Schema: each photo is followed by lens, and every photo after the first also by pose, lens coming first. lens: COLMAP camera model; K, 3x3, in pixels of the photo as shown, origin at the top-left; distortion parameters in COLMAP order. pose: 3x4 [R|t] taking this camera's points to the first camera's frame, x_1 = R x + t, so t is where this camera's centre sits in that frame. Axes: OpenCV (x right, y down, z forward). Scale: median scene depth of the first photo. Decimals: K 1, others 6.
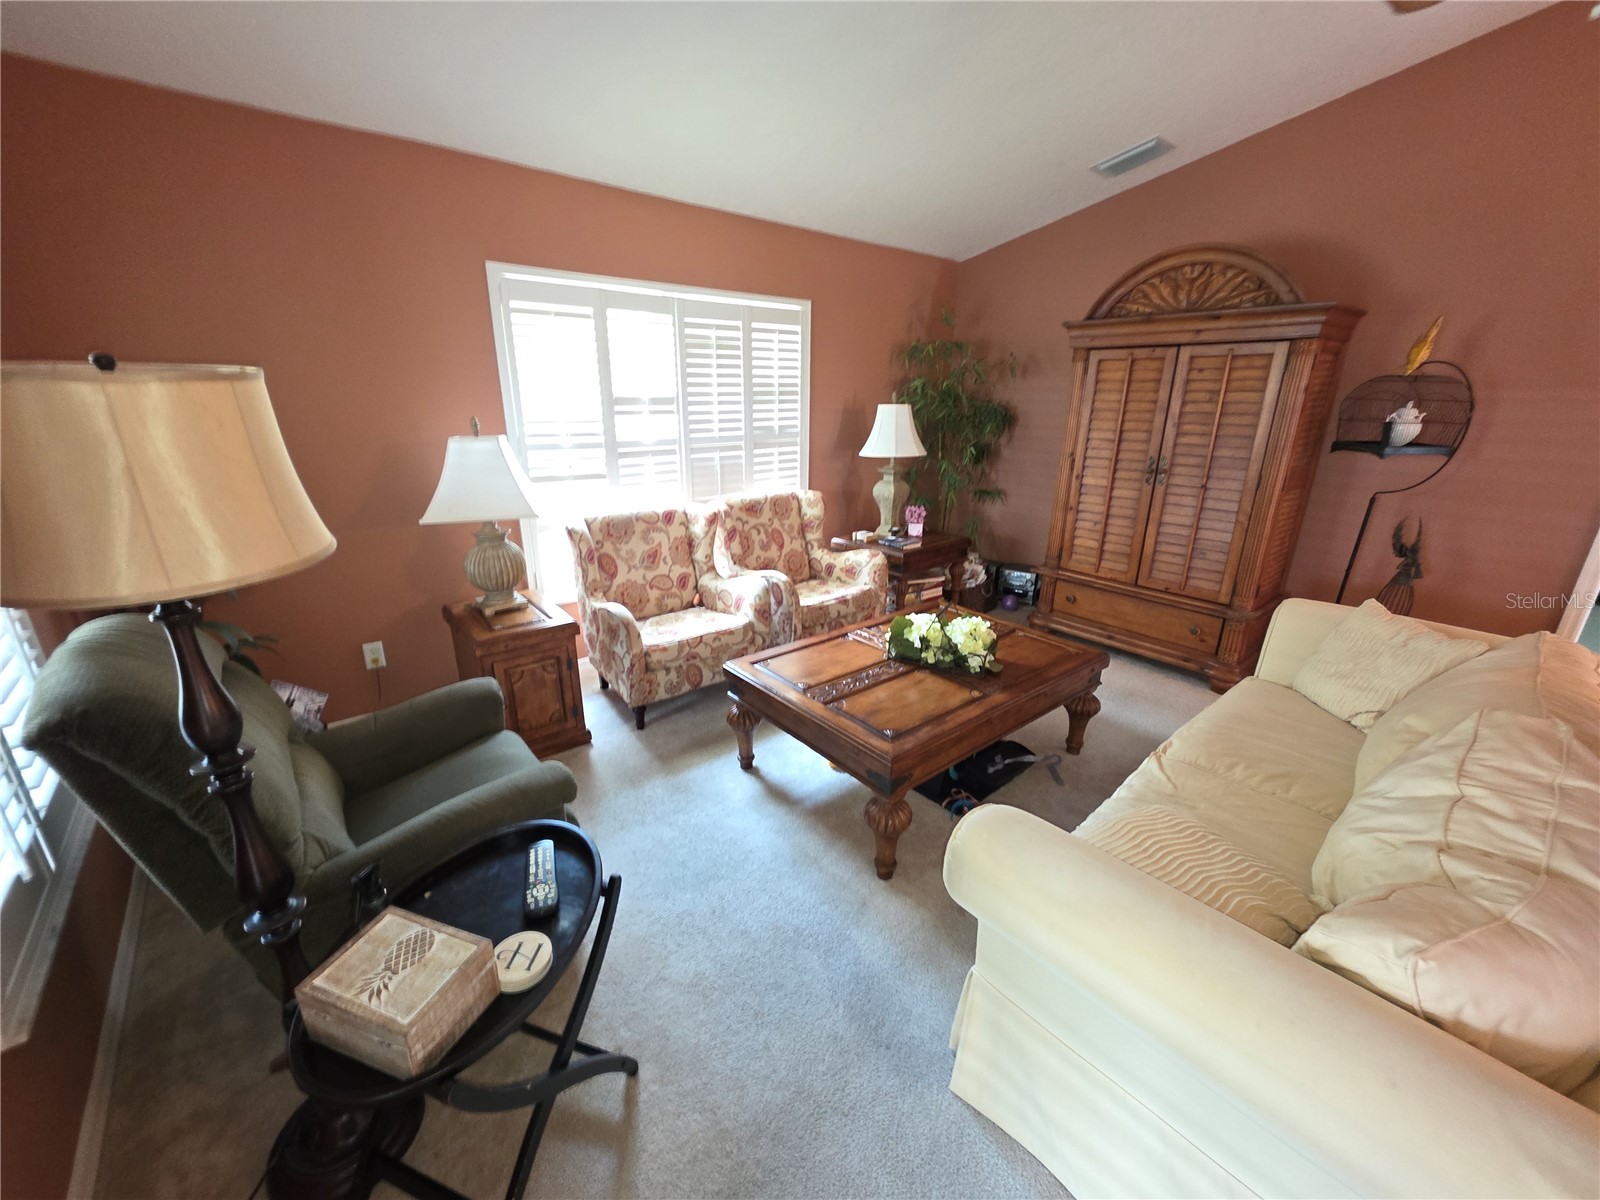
lens RADIAL K [[632.7, 0, 793.3], [0, 632.7, 600.2], [0, 0, 1]] dist [0.001384, -0.000426]
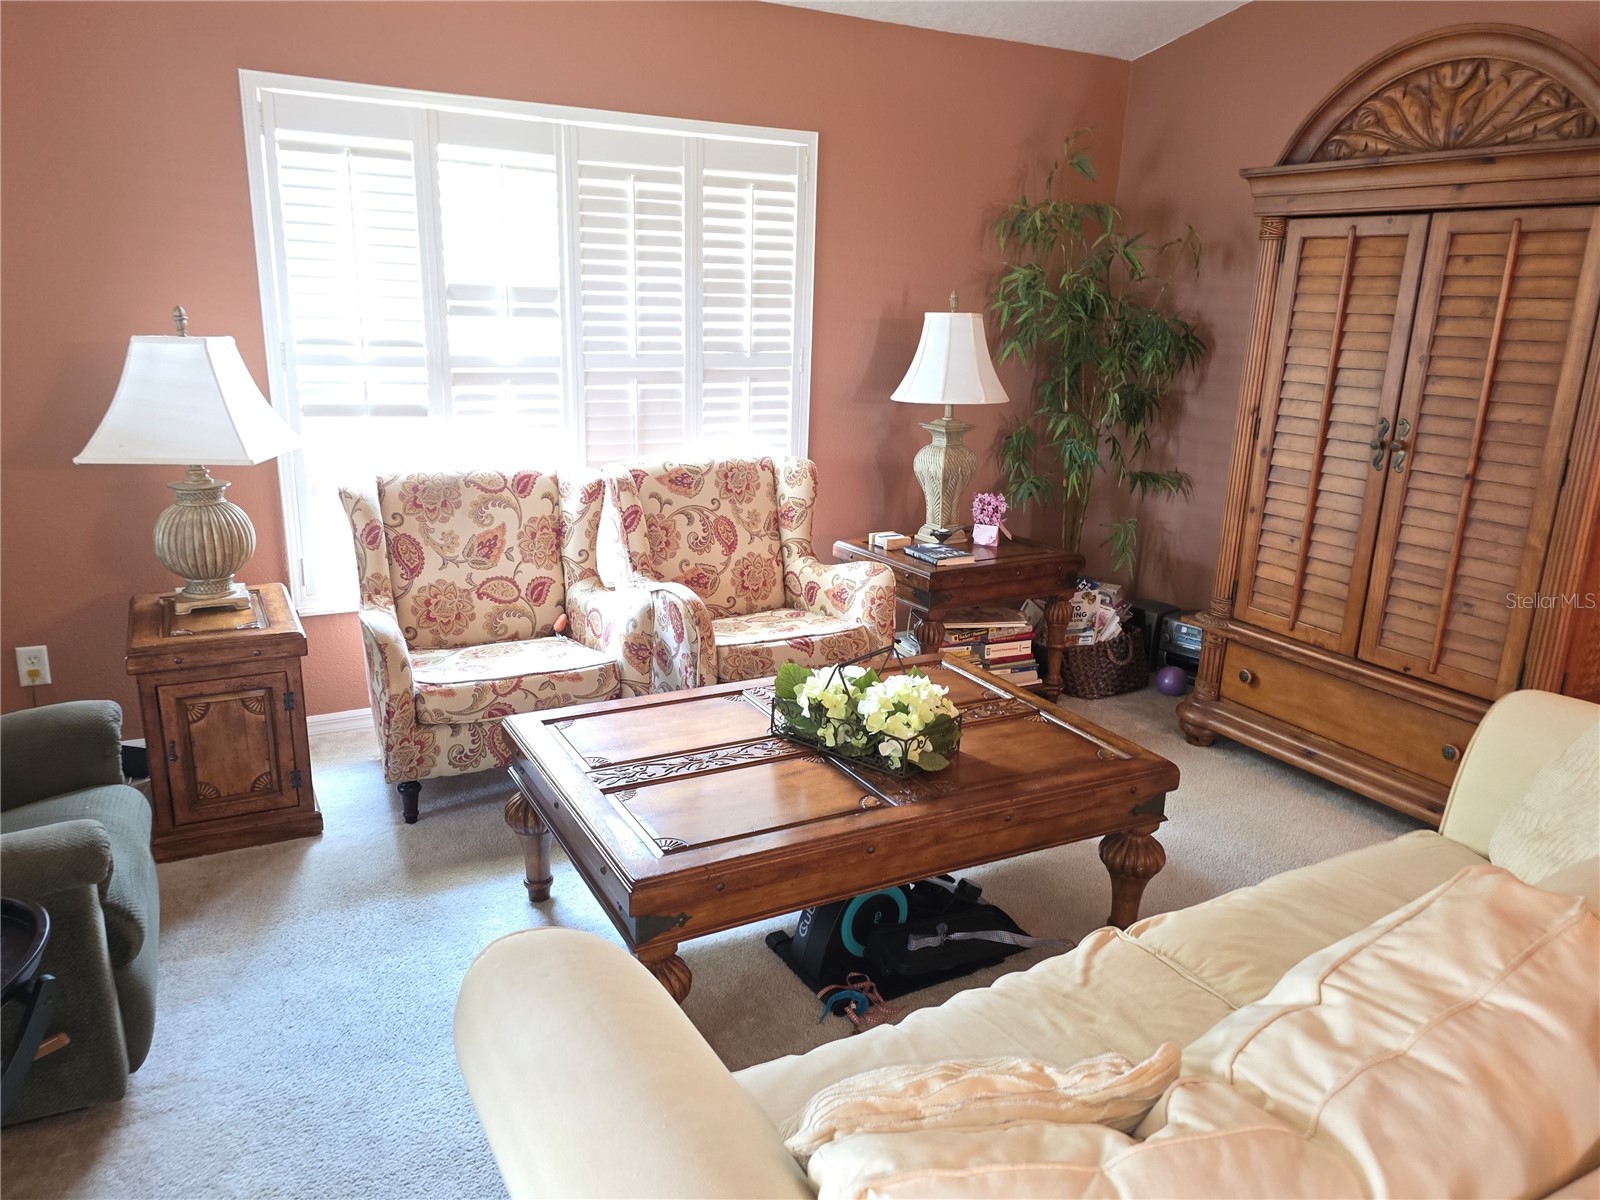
lens RADIAL K [[1146.3, 0, 800.5], [0, 1146.3, 611.6], [0, 0, 1]] dist [0.089335, -0.084469]
pose [[0.982302, 0.072583, -0.172668, 0.260436], [-0.080837, 0.995873, -0.041253, 0.014950], [0.168961, 0.054481, 0.984116, -0.038765]]
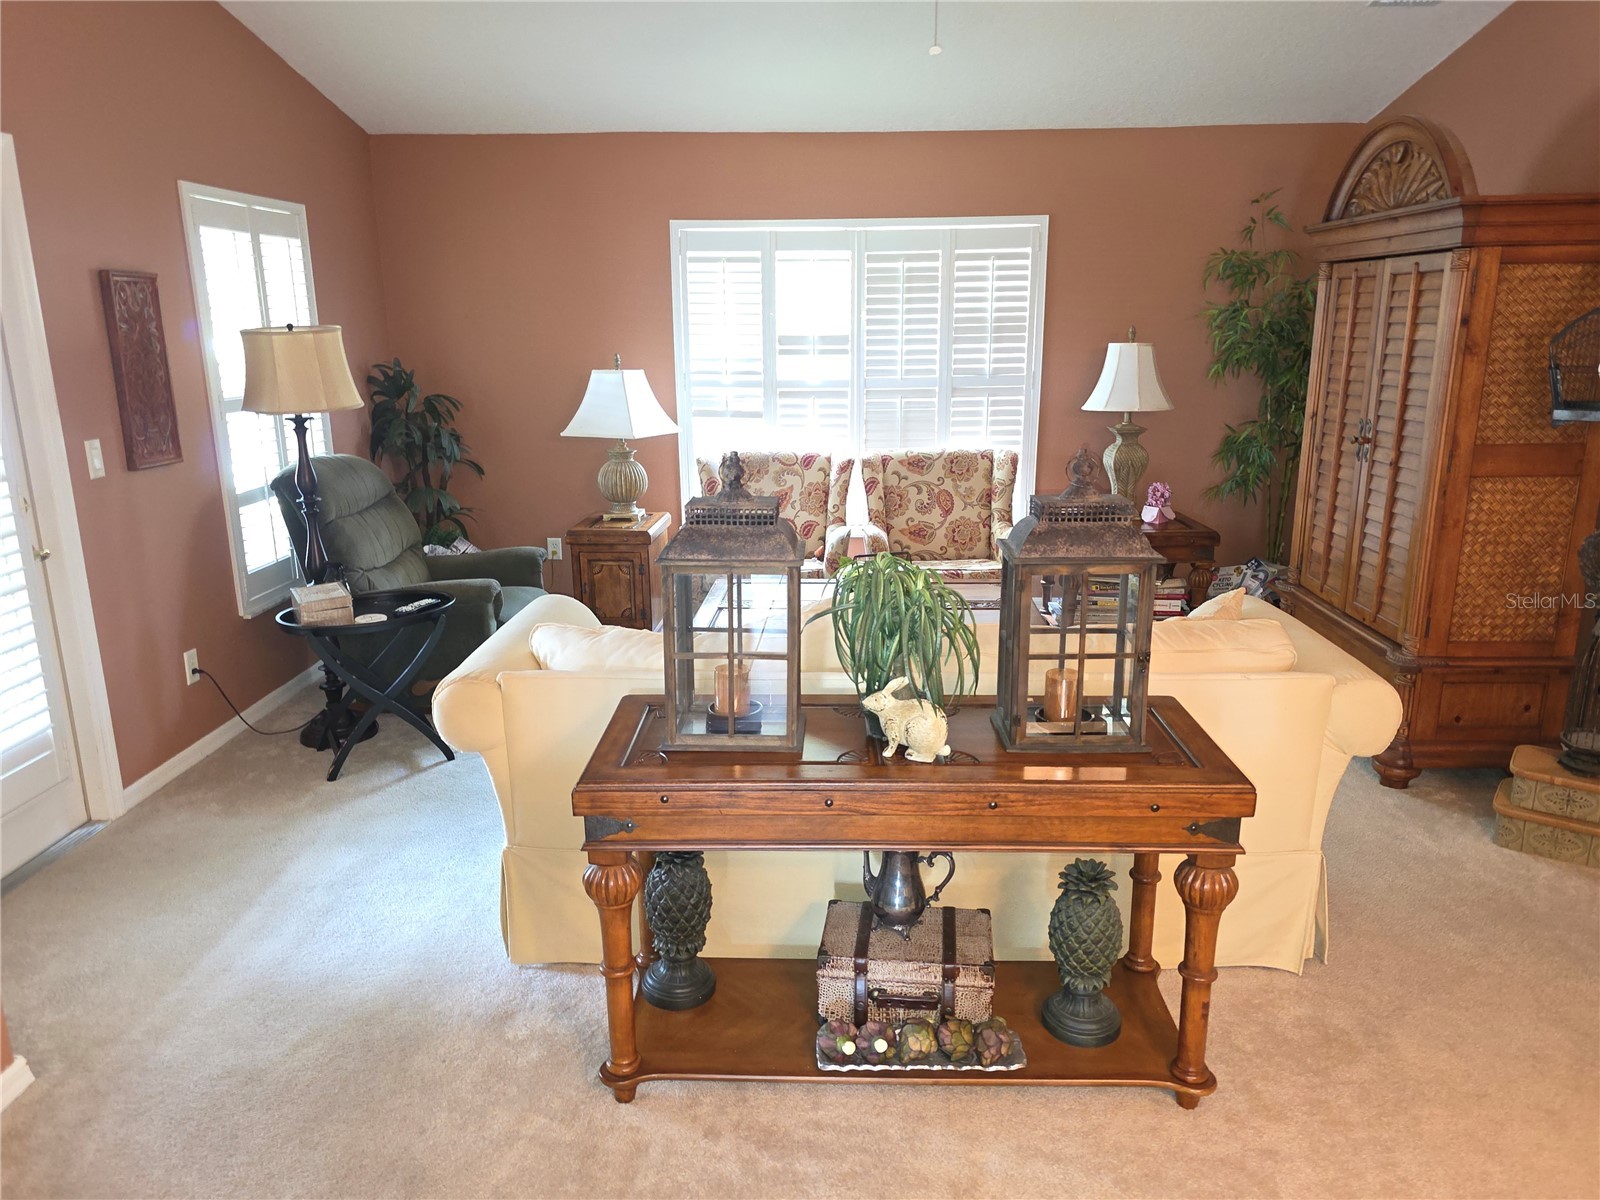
lens RADIAL K [[1146.3, 0, 800.5], [0, 1146.3, 611.6], [0, 0, 1]] dist [0.089335, -0.084469]
pose [[0.746879, 0.153830, -0.646922, 0.933829], [-0.197816, 0.980228, 0.004704, 0.084315], [0.634854, 0.124458, 0.762542, -0.292538]]
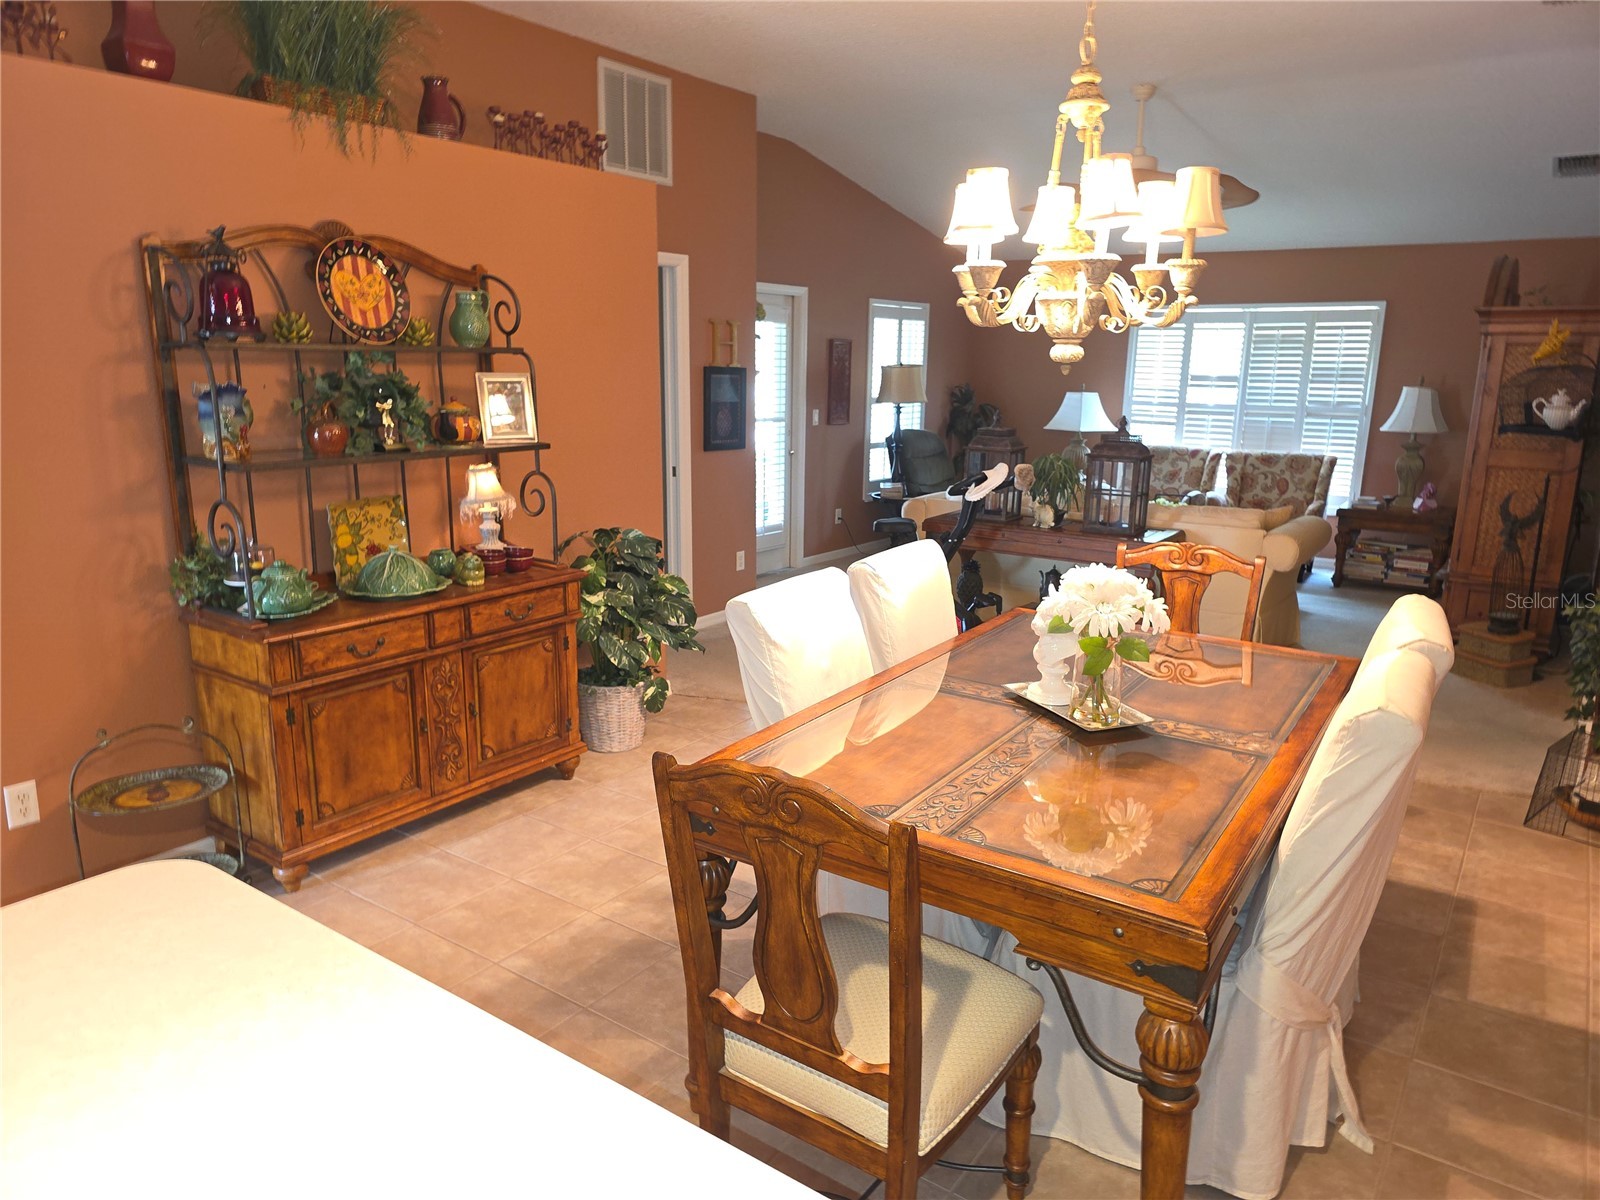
lens RADIAL K [[1072.9, 0, 809.2], [0, 1072.9, 603.8], [0, 0, 1]] dist [0.029524, -0.005268]
pose [[0.270993, 0.215496, -0.938149, 2.013492], [-0.315784, 0.940583, 0.124838, 0.173564], [0.909309, 0.262422, 0.322942, -0.564442]]
